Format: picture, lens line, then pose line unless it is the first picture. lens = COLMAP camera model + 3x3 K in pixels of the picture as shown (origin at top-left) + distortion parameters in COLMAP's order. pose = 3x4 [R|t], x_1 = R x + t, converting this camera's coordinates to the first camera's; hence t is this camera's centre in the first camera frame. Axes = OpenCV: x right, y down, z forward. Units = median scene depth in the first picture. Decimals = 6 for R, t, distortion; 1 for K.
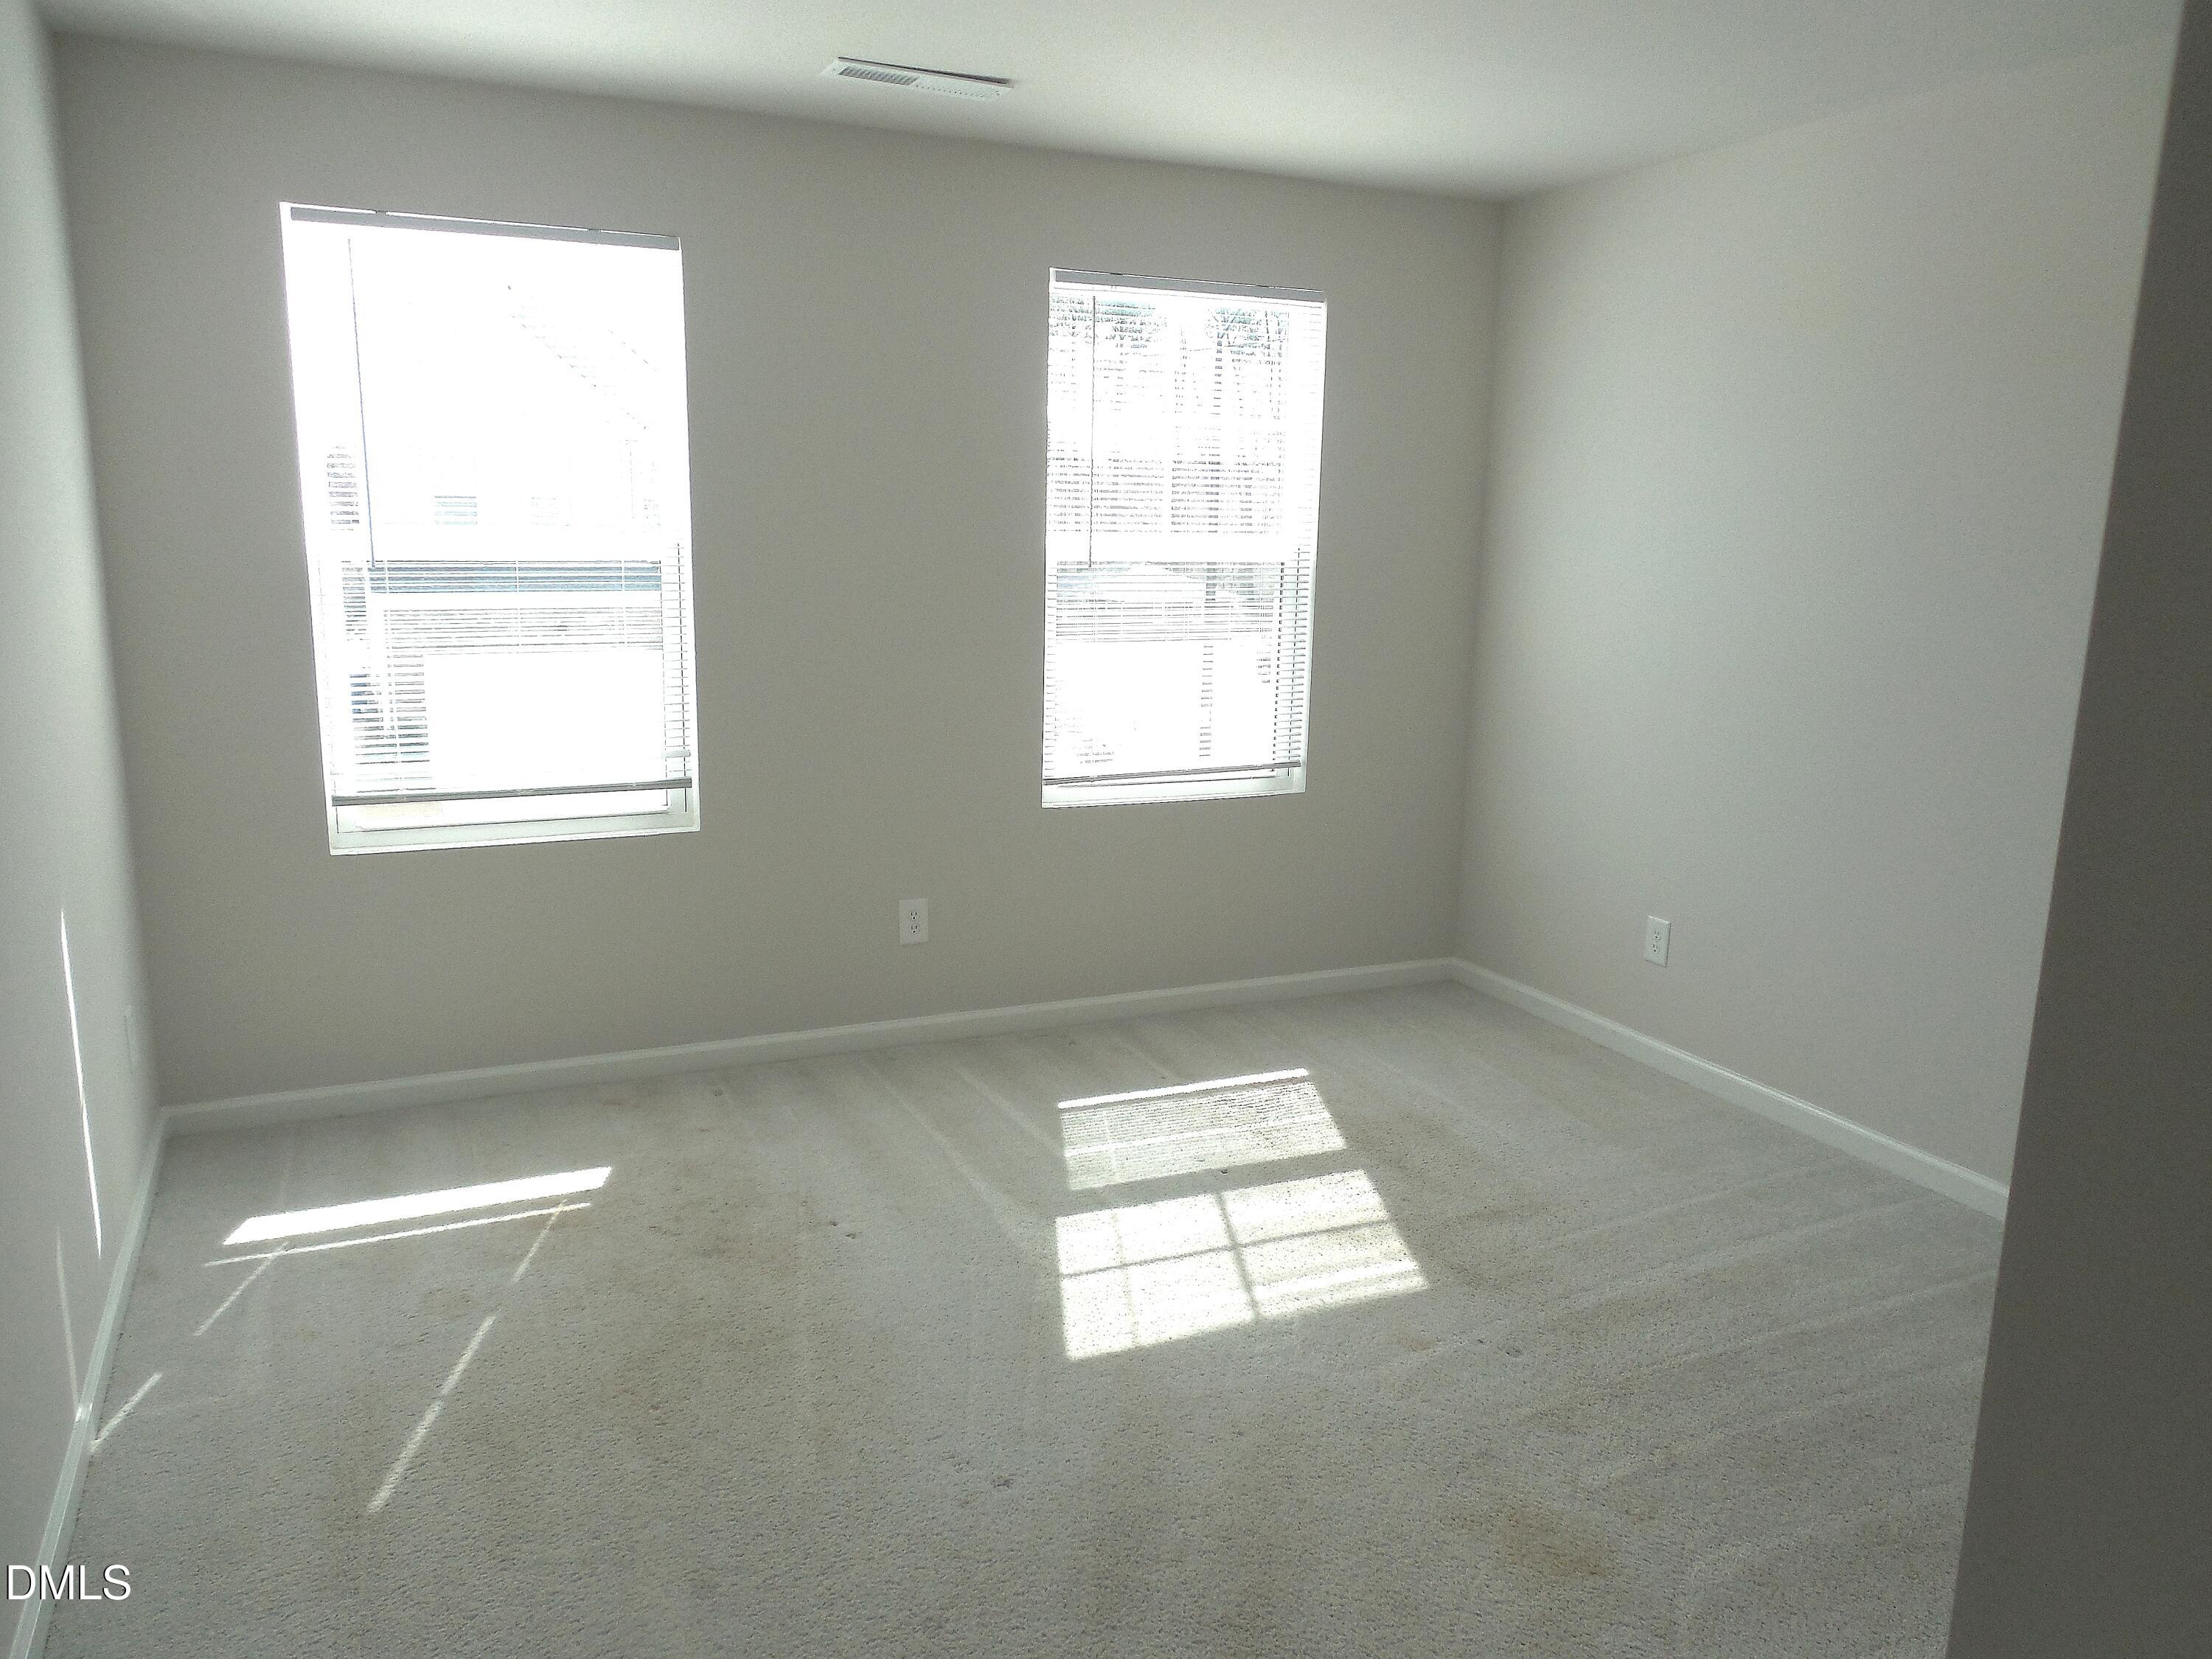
lens RADIAL K [[1677.0, 0, 1108.4], [0, 1677.0, 823.1], [0, 0, 1]] dist [0.004456, 0.008390]
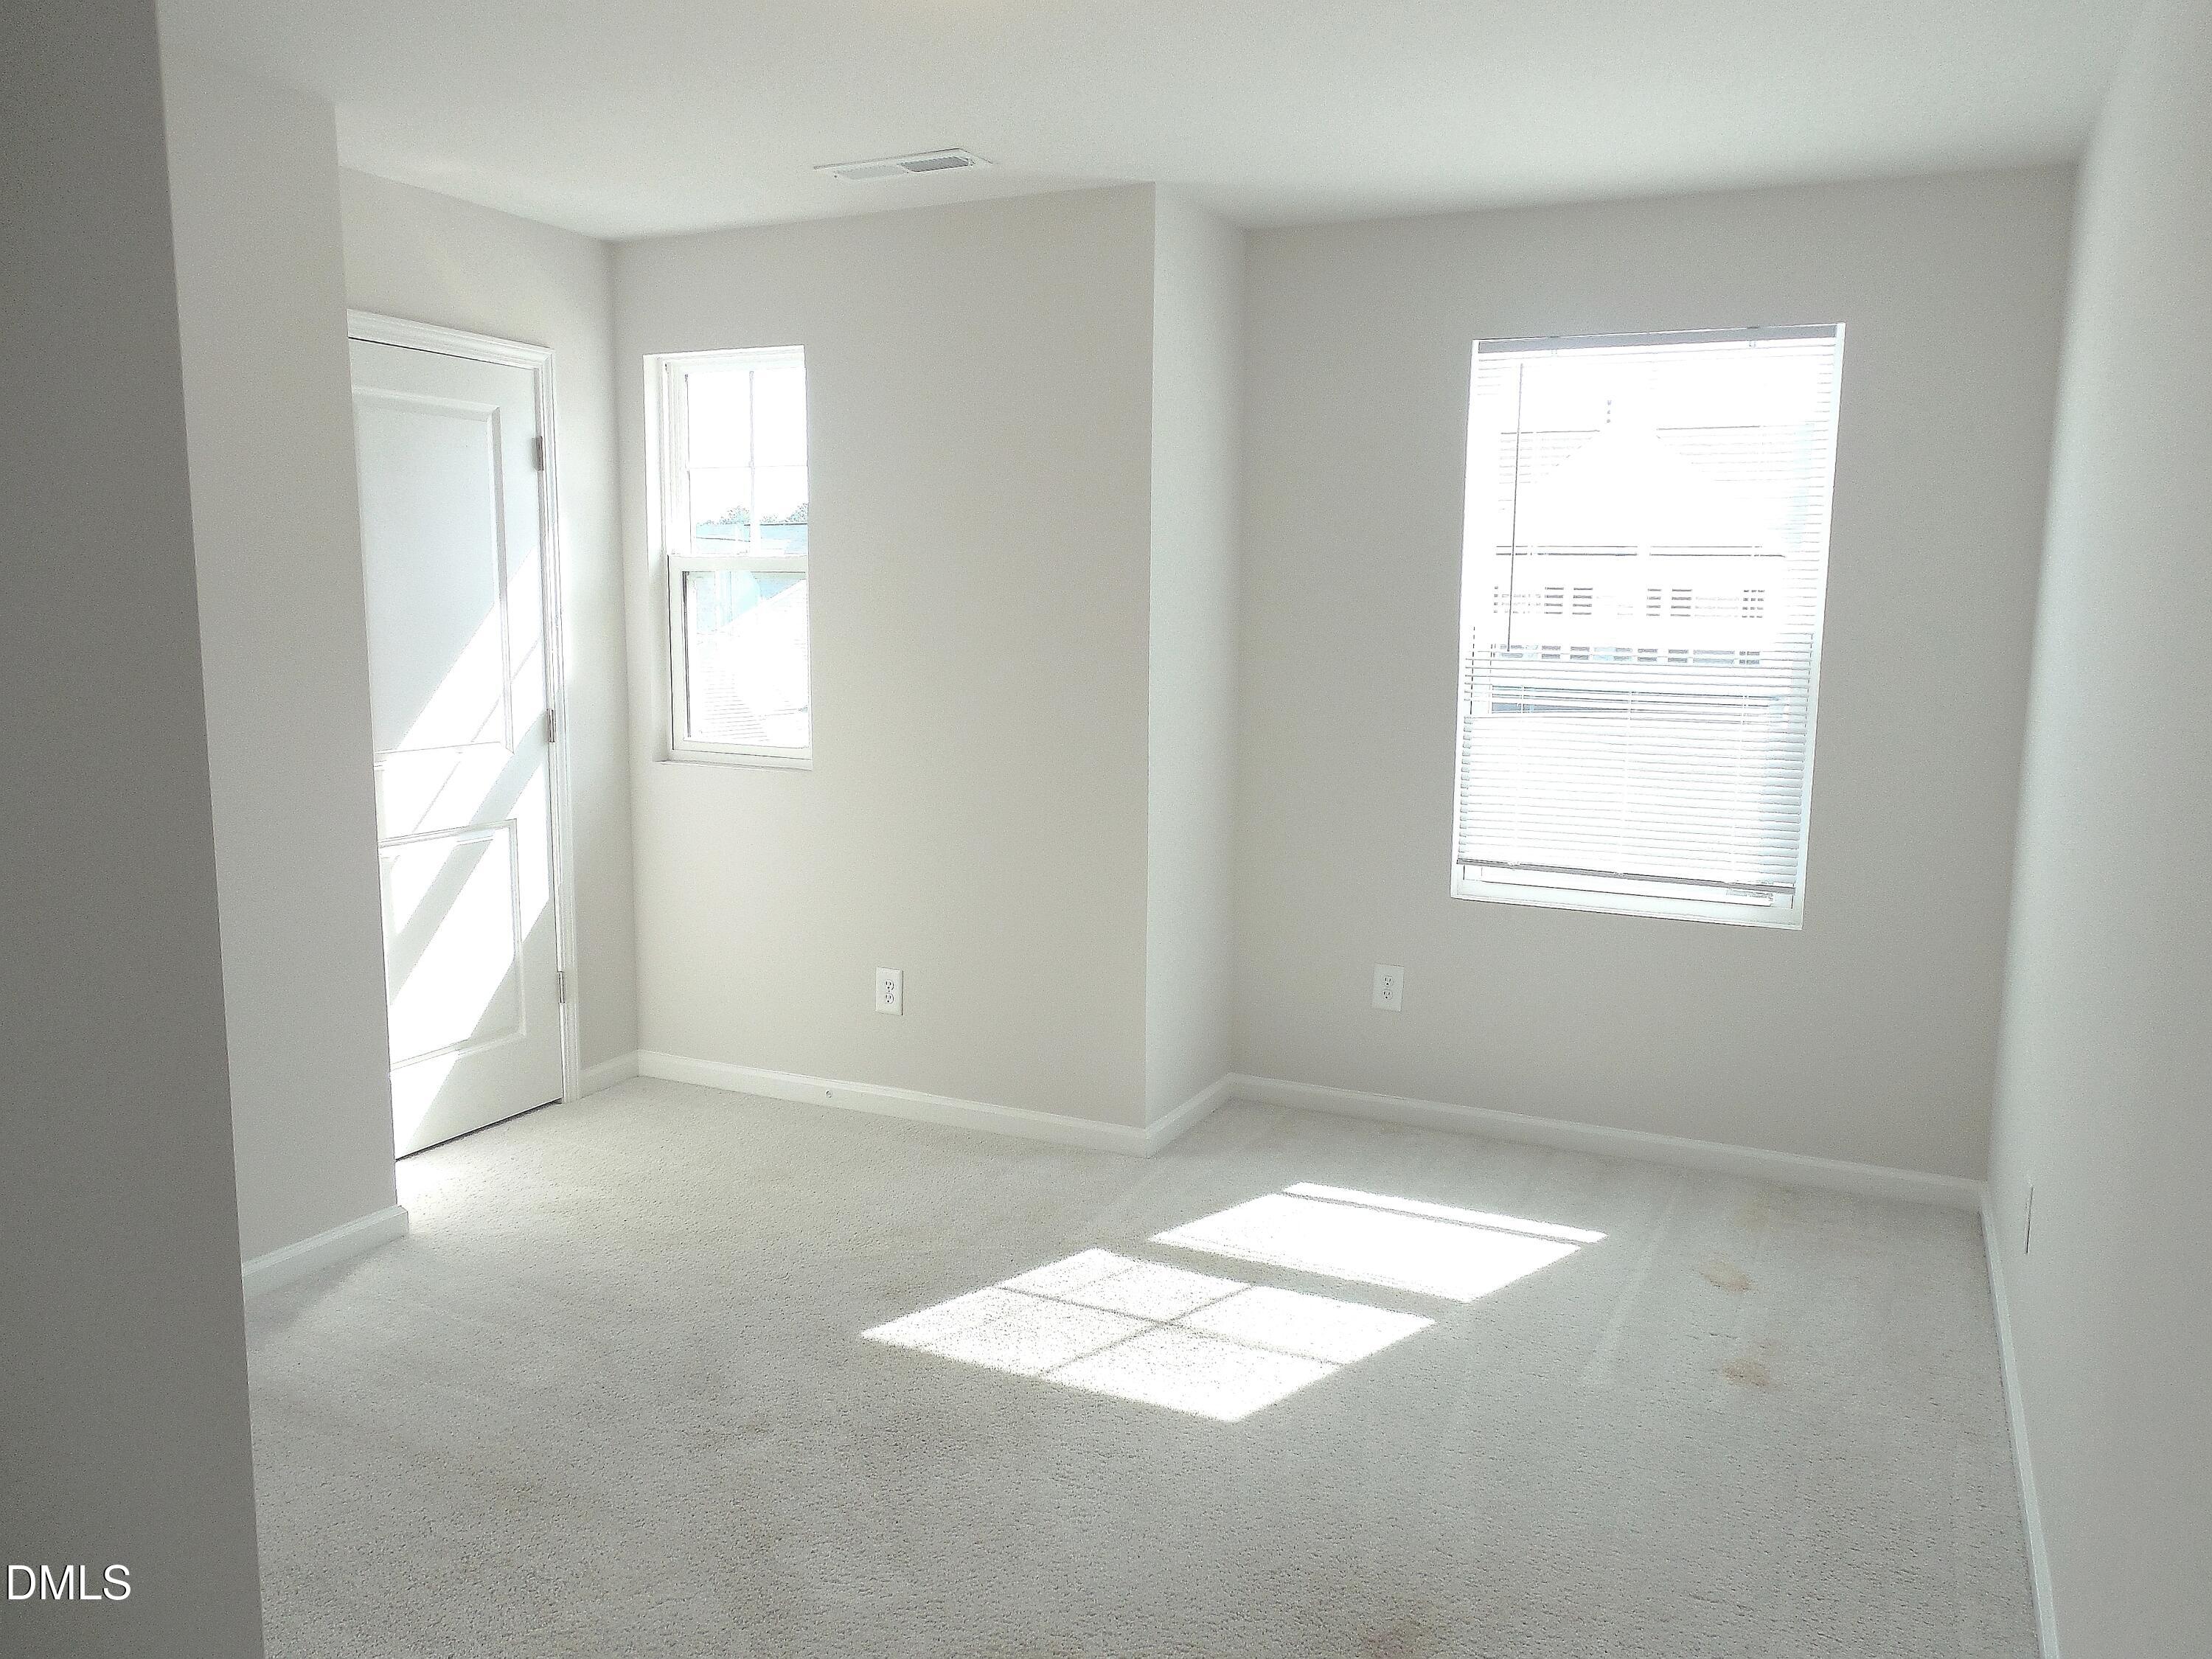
lens RADIAL K [[1609.2, 0, 1107.3], [0, 1609.2, 754.5], [0, 0, 1]] dist [0.168213, 0.001036]
pose [[0.669655, 0.082673, -0.738056, 0.498895], [-0.154766, 0.987501, -0.029808, -0.026189], [0.726367, 0.134187, 0.674081, 0.205012]]
